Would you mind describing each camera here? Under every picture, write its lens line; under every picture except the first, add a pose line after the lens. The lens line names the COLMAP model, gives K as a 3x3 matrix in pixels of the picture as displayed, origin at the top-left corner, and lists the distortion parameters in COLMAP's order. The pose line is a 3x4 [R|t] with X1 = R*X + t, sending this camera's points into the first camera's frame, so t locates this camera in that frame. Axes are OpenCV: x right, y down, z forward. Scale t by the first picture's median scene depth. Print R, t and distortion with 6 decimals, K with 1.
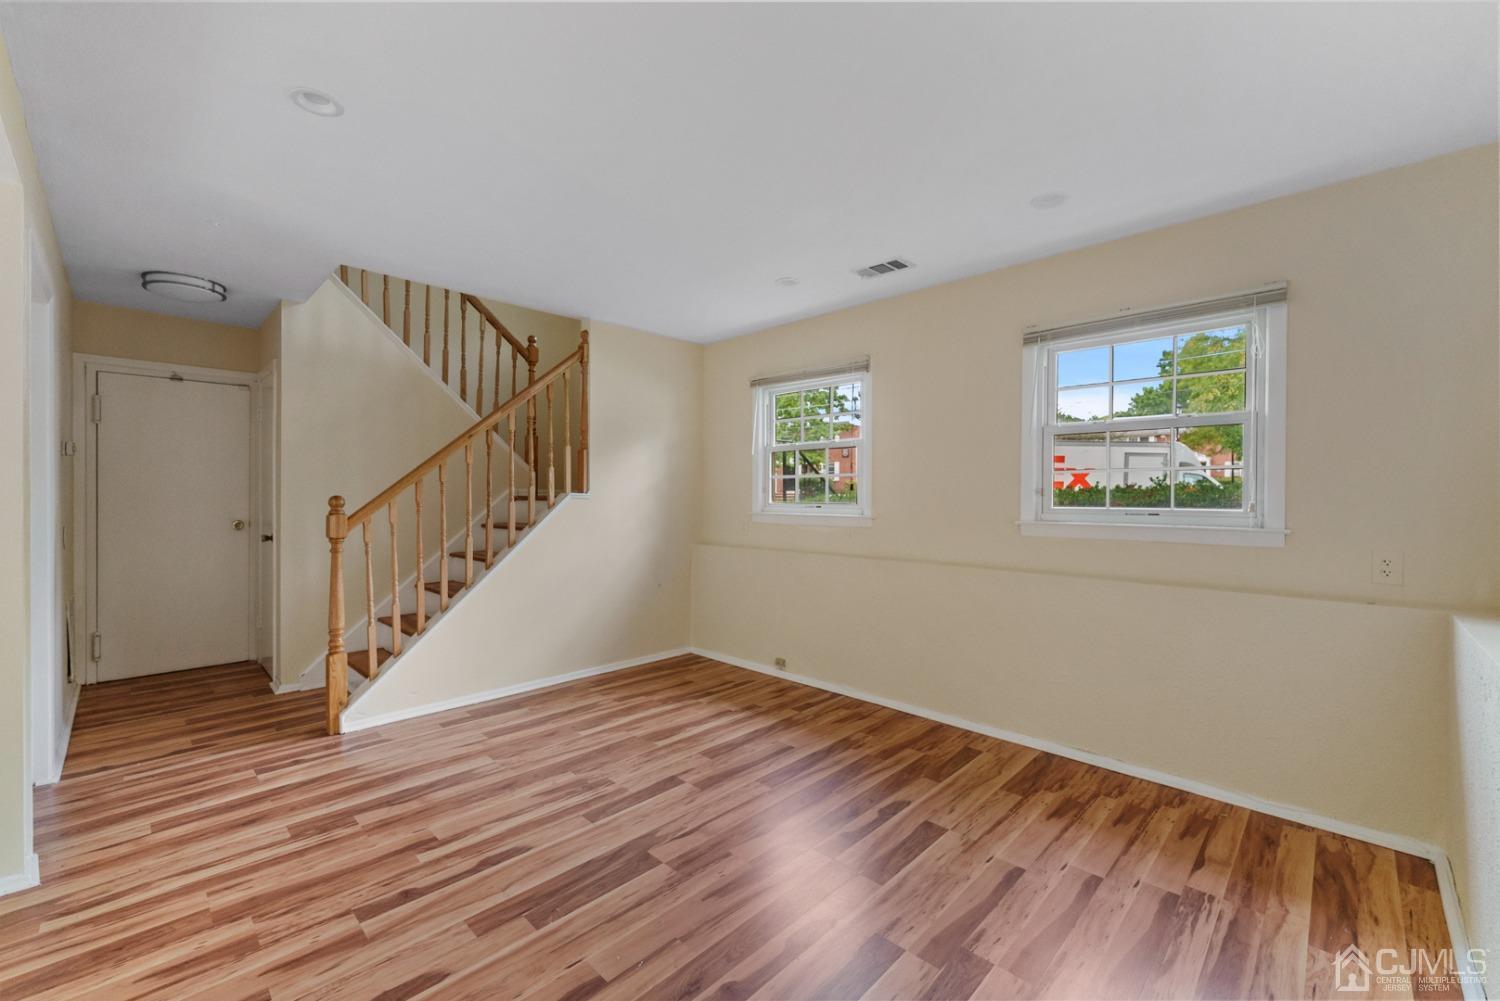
lens RADIAL K [[611.9, 0, 750.1], [0, 611.9, 499.3], [0, 0, 1]] dist [-0.000029, -0.000188]
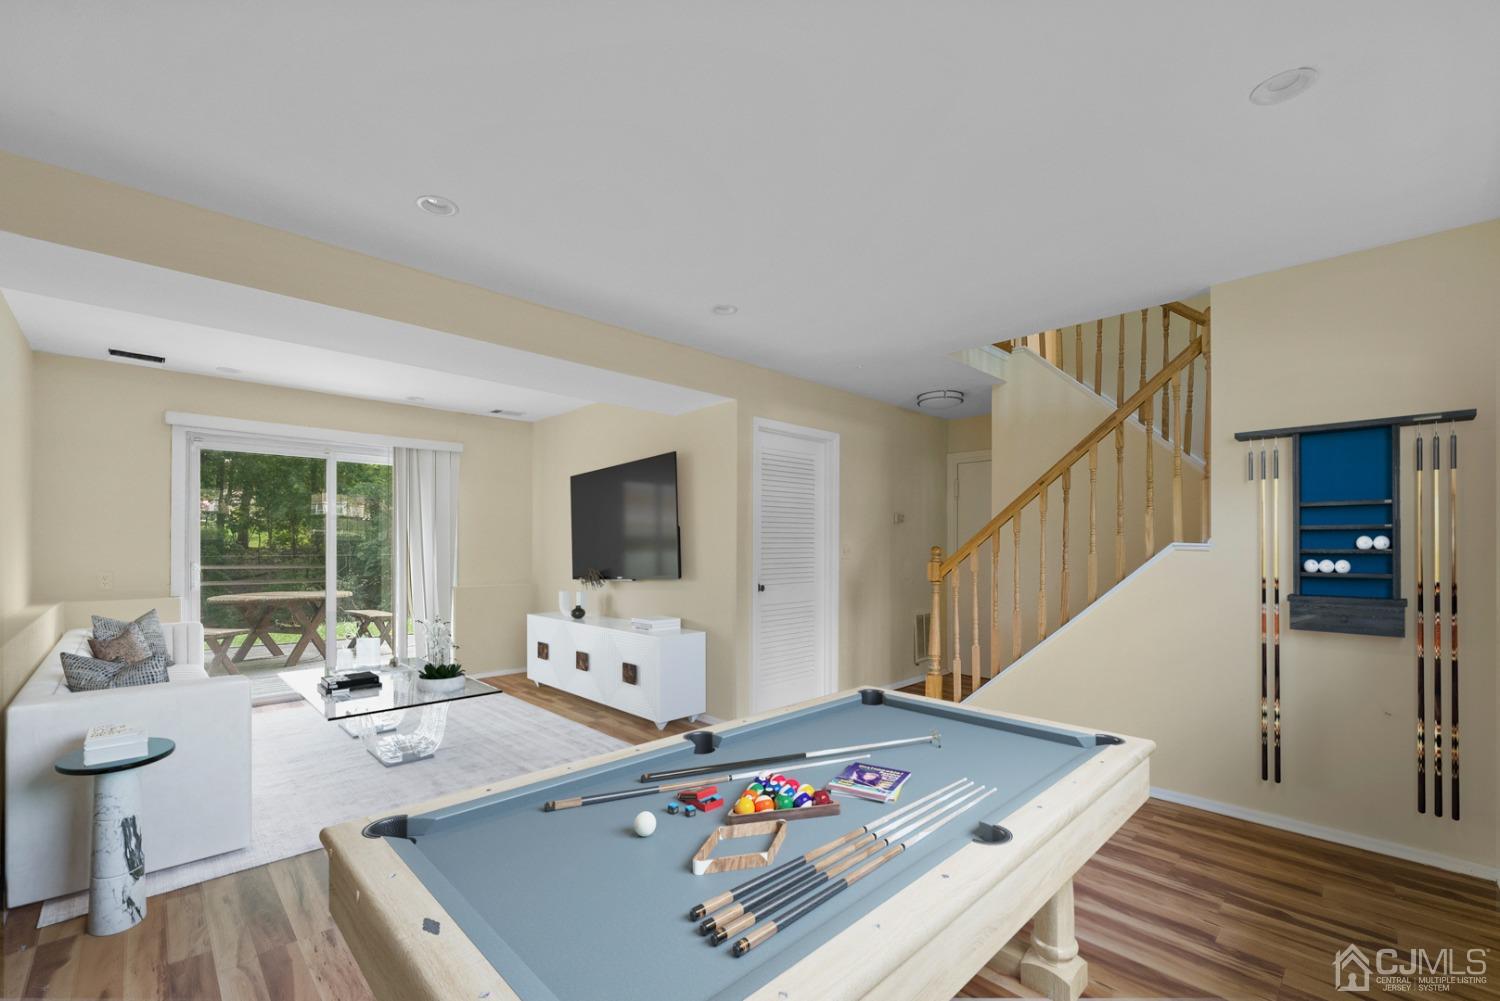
lens RADIAL K [[649.1, 0, 756.5], [0, 649.1, 526.5], [0, 0, 1]] dist [0.000231, -0.000045]
pose [[-0.004676, -0.023670, -0.999709, 0.772915], [-0.006166, 0.999702, -0.023640, -0.014297], [0.999970, 0.006054, -0.004820, 0.803340]]
